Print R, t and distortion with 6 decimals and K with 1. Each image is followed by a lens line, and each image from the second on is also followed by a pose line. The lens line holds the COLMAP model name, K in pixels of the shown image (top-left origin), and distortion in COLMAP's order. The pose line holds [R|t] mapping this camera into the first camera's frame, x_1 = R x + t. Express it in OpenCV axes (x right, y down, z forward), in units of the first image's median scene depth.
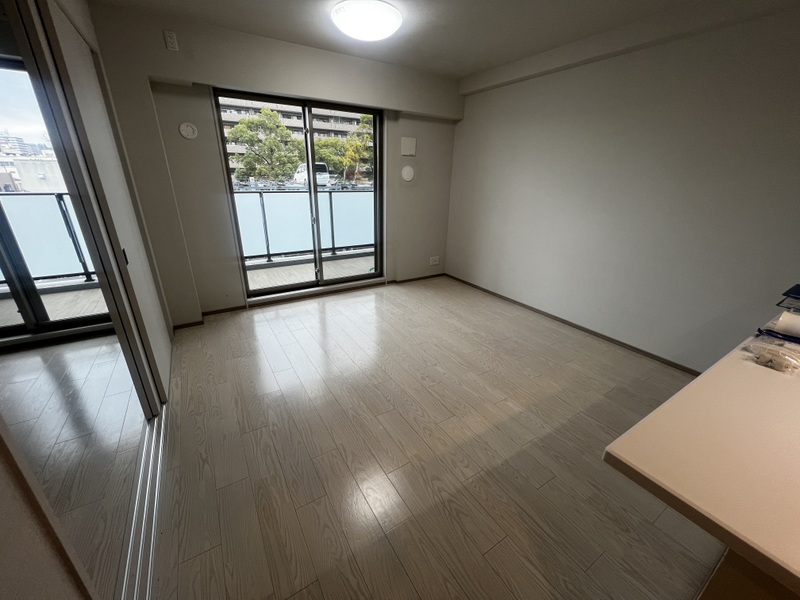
lens RADIAL K [[320.9, 0, 399.3], [0, 320.9, 299.9], [0, 0, 1]] dist [-0.000383, -0.000052]
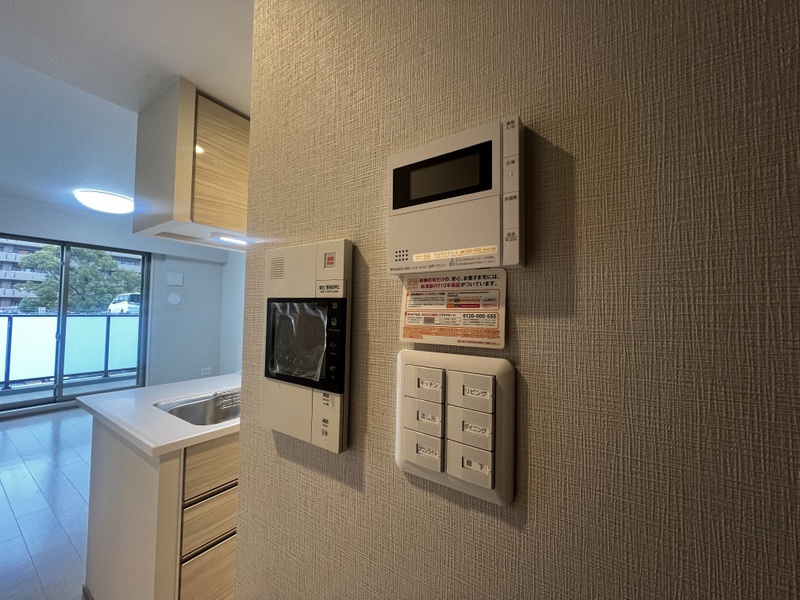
lens RADIAL K [[320.9, 0, 398.3], [0, 320.9, 298.1], [0, 0, 1]] dist [-0.000383, -0.000052]
pose [[0.914626, 0.015175, 0.404015, 0.209704], [0.143530, 0.922017, -0.359562, 0.111791], [-0.377965, 0.386853, 0.841123, -0.239286]]
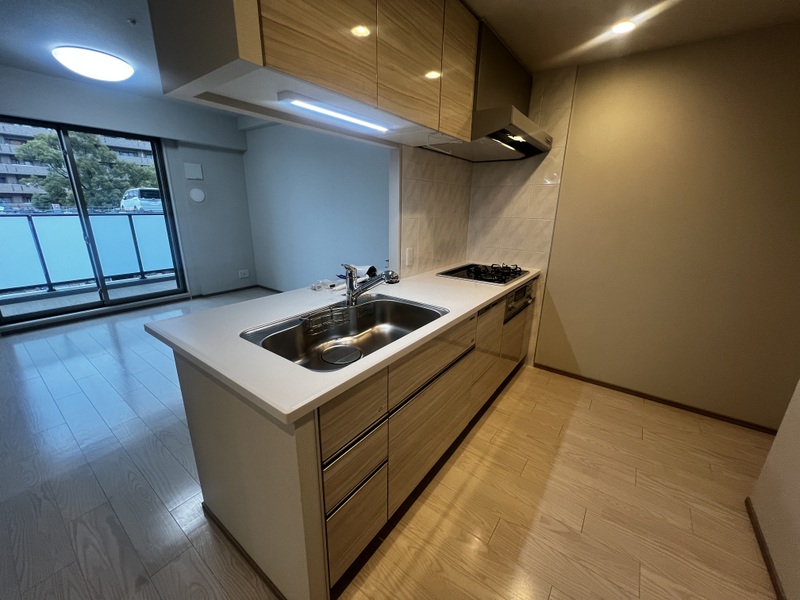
lens RADIAL K [[320.9, 0, 399.0], [0, 320.9, 298.7], [0, 0, 1]] dist [-0.000383, -0.000052]
pose [[0.929183, -0.106576, 0.353921, 0.161338], [0.134504, 0.989375, -0.055194, 0.072903], [-0.344278, 0.098889, 0.933645, -0.151011]]
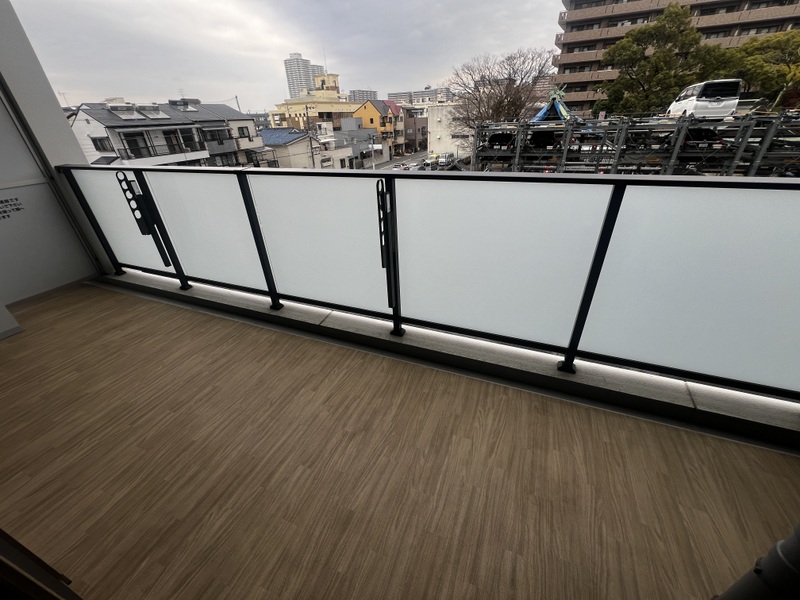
lens RADIAL K [[320.9, 0, 398.3], [0, 320.9, 300.8], [0, 0, 1]] dist [-0.000383, -0.000052]
pose [[0.582439, 0.370288, -0.723638, -0.093576], [-0.244587, 0.928799, 0.278407, -0.259749], [0.775205, 0.014837, 0.631536, 0.660387]]
